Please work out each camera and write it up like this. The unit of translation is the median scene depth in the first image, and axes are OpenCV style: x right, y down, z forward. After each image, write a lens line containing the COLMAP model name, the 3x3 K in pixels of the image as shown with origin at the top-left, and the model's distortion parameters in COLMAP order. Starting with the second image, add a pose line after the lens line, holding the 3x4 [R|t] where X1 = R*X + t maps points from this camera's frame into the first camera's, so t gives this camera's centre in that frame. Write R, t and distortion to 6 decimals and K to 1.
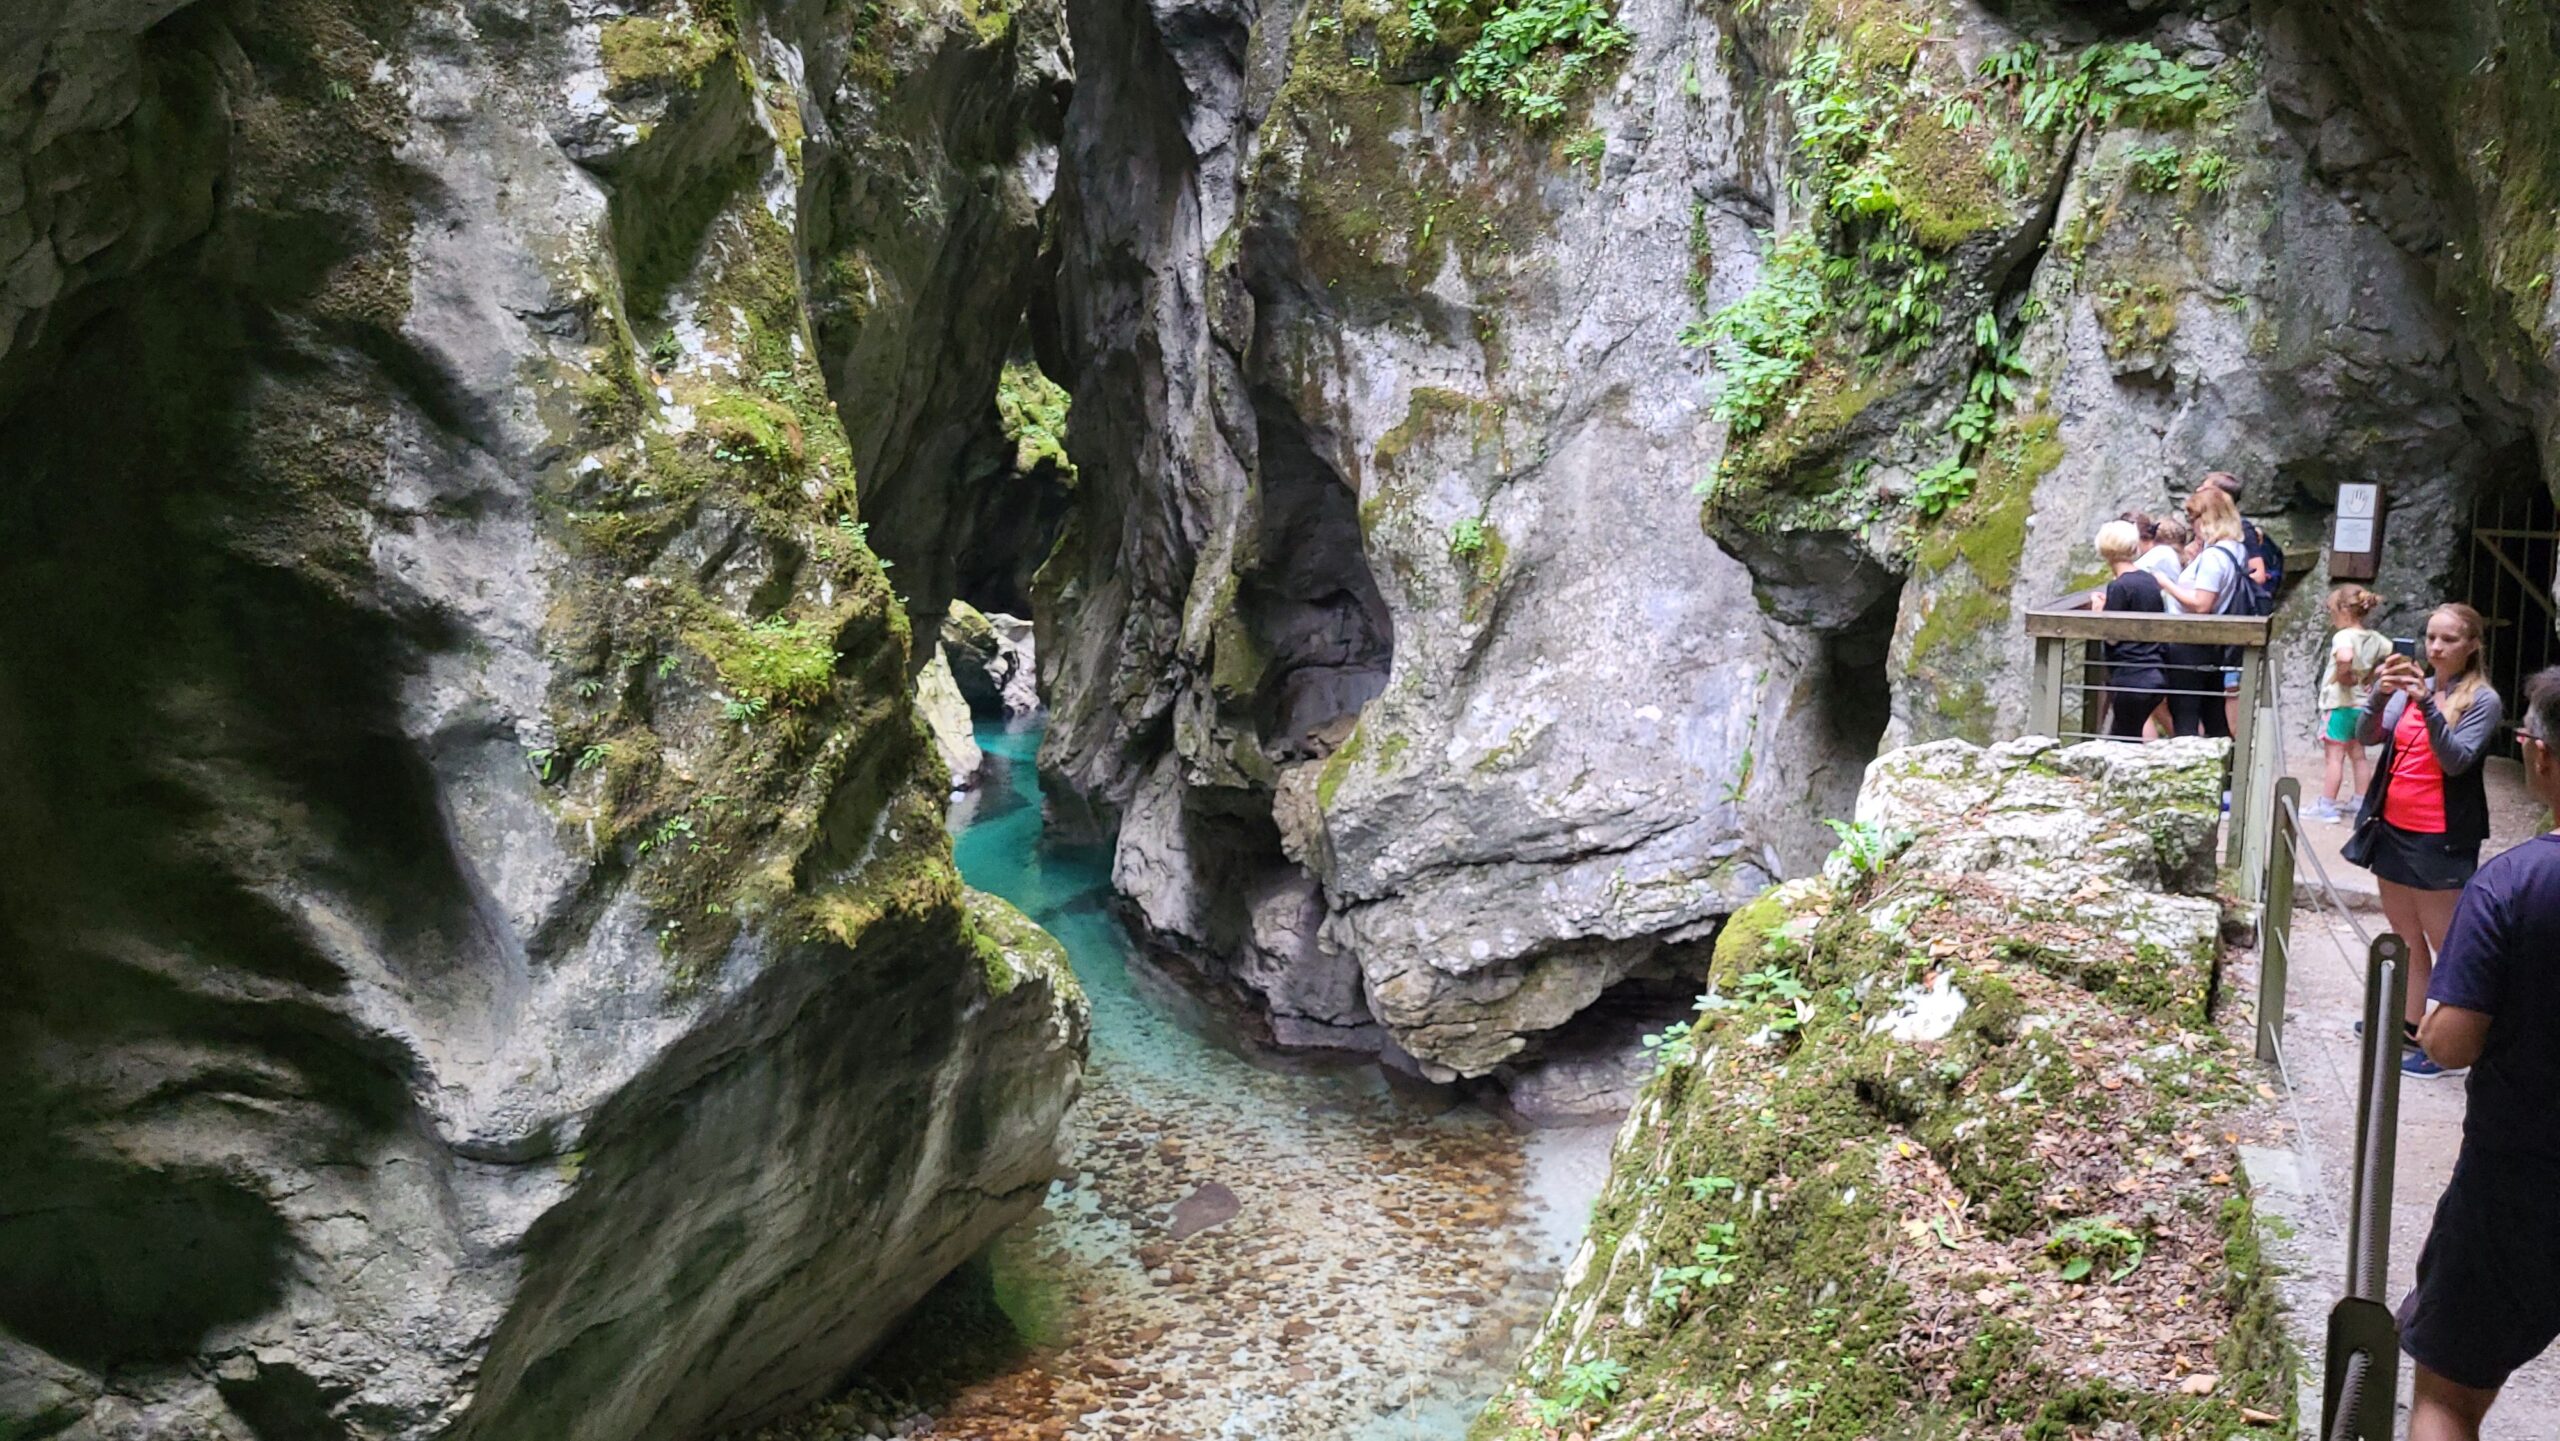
lens RADIAL K [[1944.0, 0, 1280.0], [0, 1944.0, 720.5], [0, 0, 1]] dist [0.033845, 0.000420]
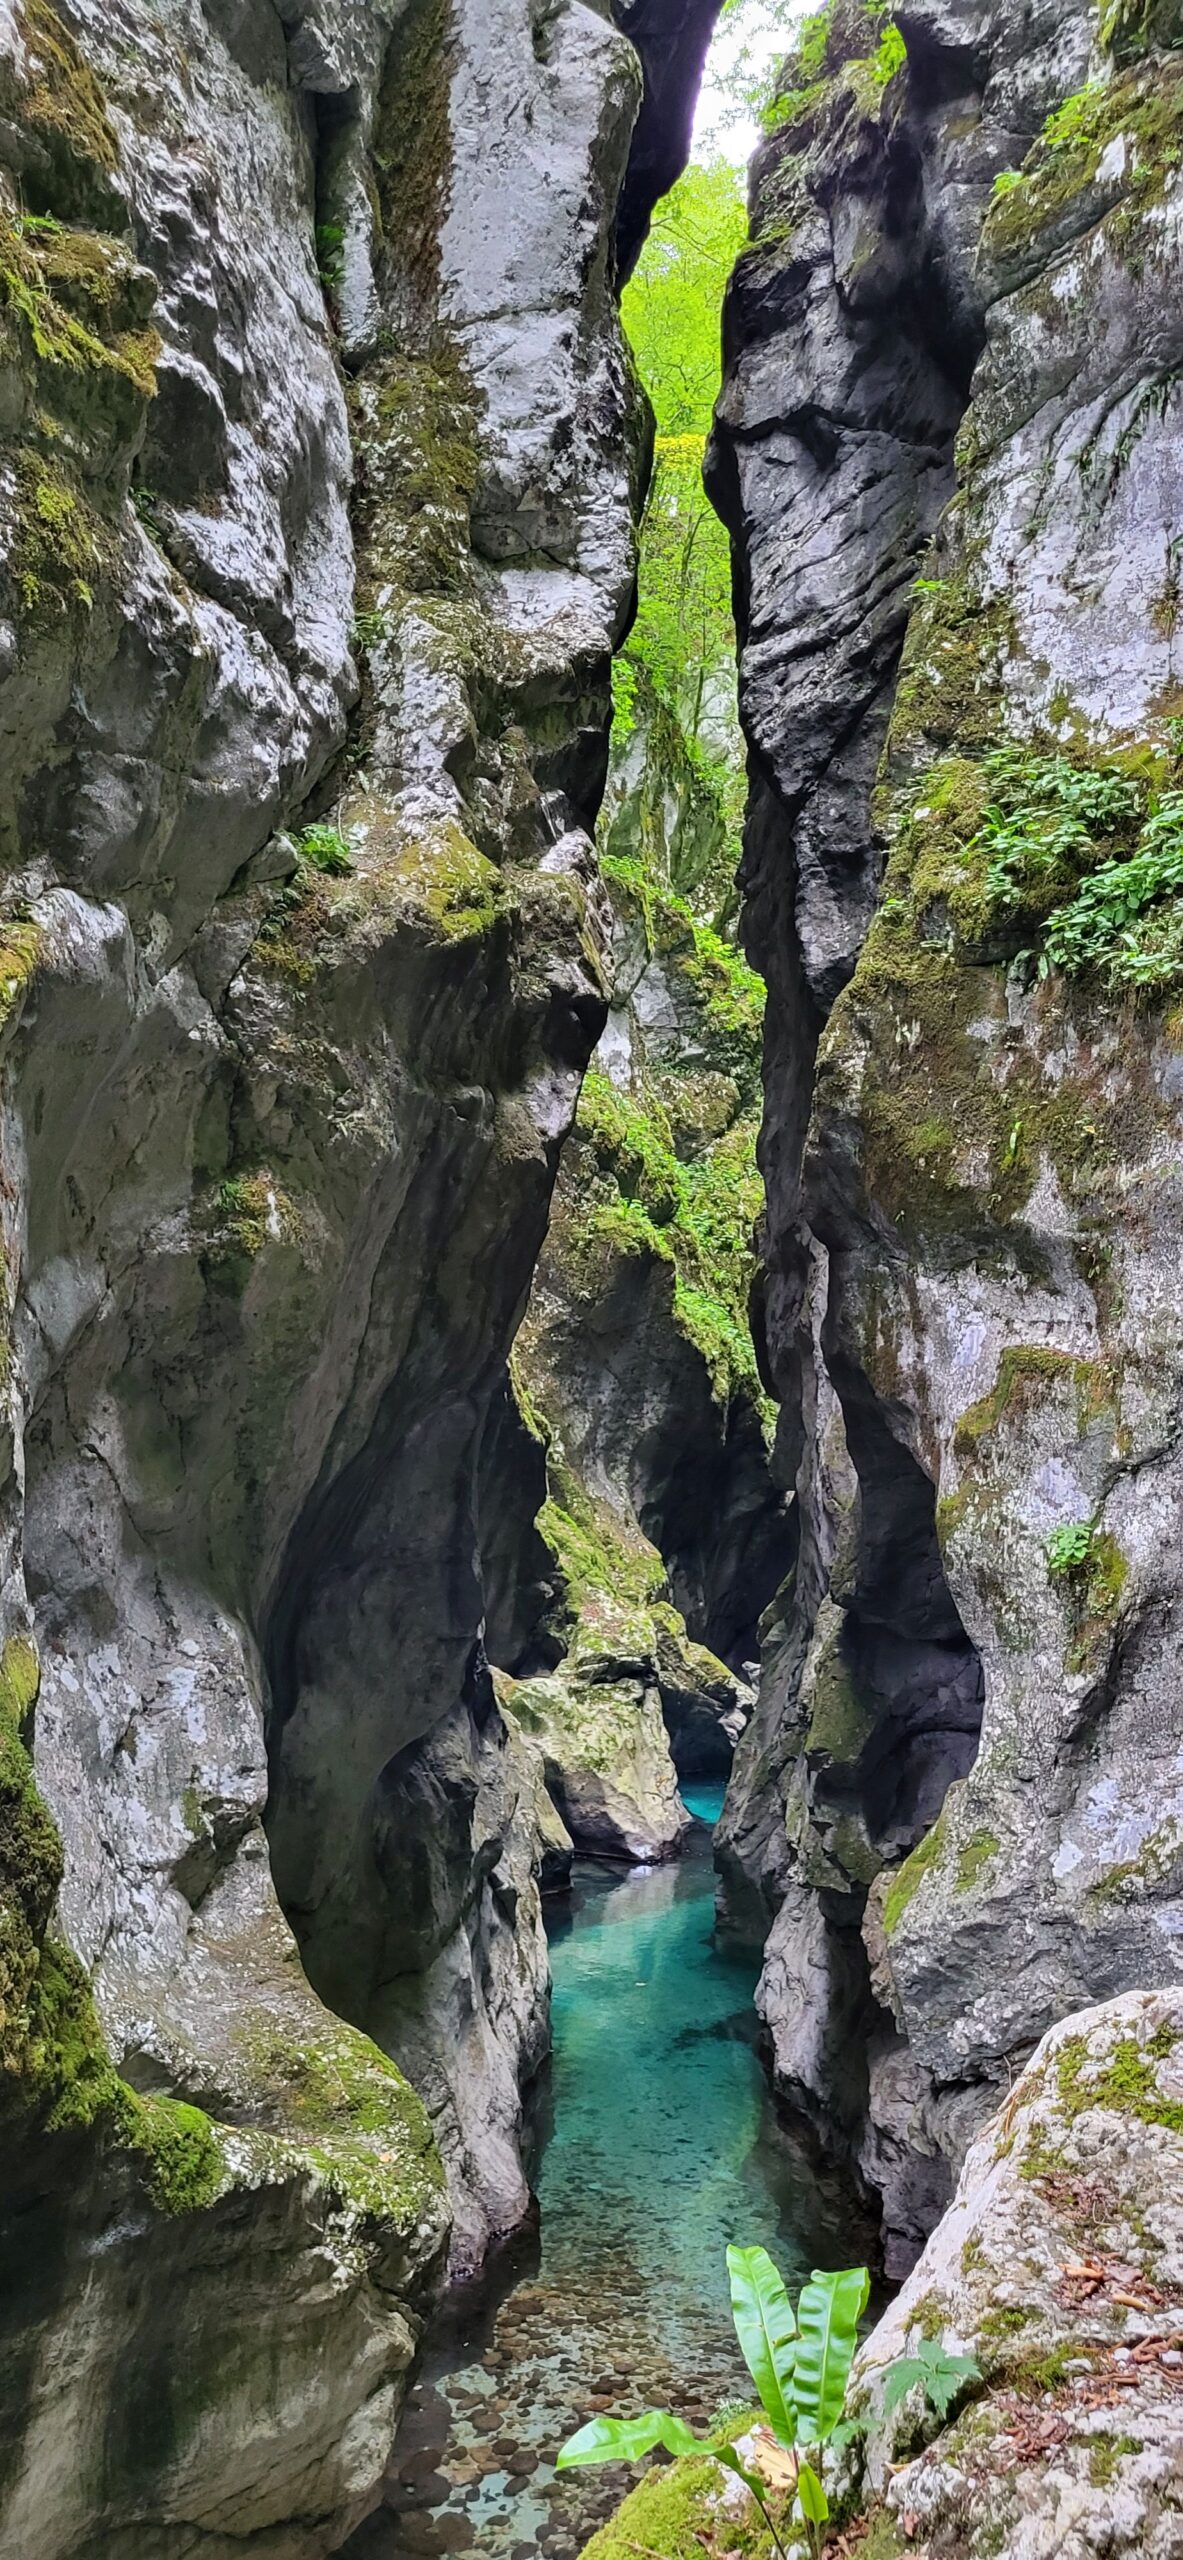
lens RADIAL K [[1922.2, 0, 591.5], [0, 1922.2, 1280.0], [0, 0, 1]] dist [0.065316, -0.075806]
pose [[0.955444, -0.016881, -0.294689, 0.138047], [-0.058617, 0.967629, -0.245477, -0.006144], [0.289293, 0.251814, 0.923525, 0.274432]]
